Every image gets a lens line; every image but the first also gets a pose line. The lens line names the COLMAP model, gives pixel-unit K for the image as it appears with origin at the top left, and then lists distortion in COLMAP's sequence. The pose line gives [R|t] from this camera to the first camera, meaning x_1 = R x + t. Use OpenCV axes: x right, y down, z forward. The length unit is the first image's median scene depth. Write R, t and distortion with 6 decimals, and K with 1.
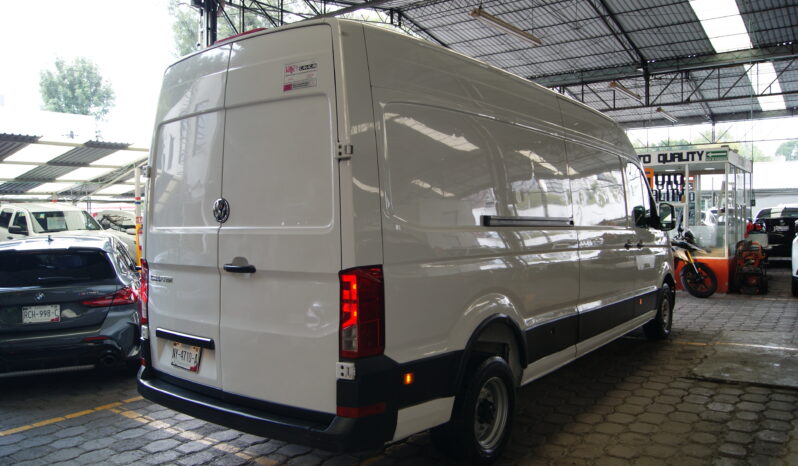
lens RADIAL K [[669.3, 0, 399.0], [0, 669.3, 233.0], [0, 0, 1]] dist [-0.191980, 0.002750]
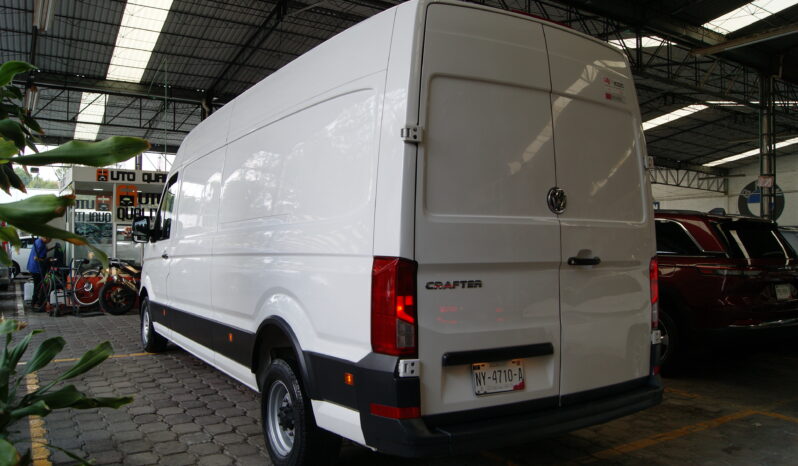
lens RADIAL K [[600.0, 0, 399.0], [0, 600.0, 233.0], [0, 0, 1]] dist [0.003065, 0.001225]
pose [[0.342254, 0.034008, 0.938992, -0.539153], [0.006409, 0.999237, -0.038526, 0.020320], [-0.939585, 0.019204, 0.341775, 0.433021]]
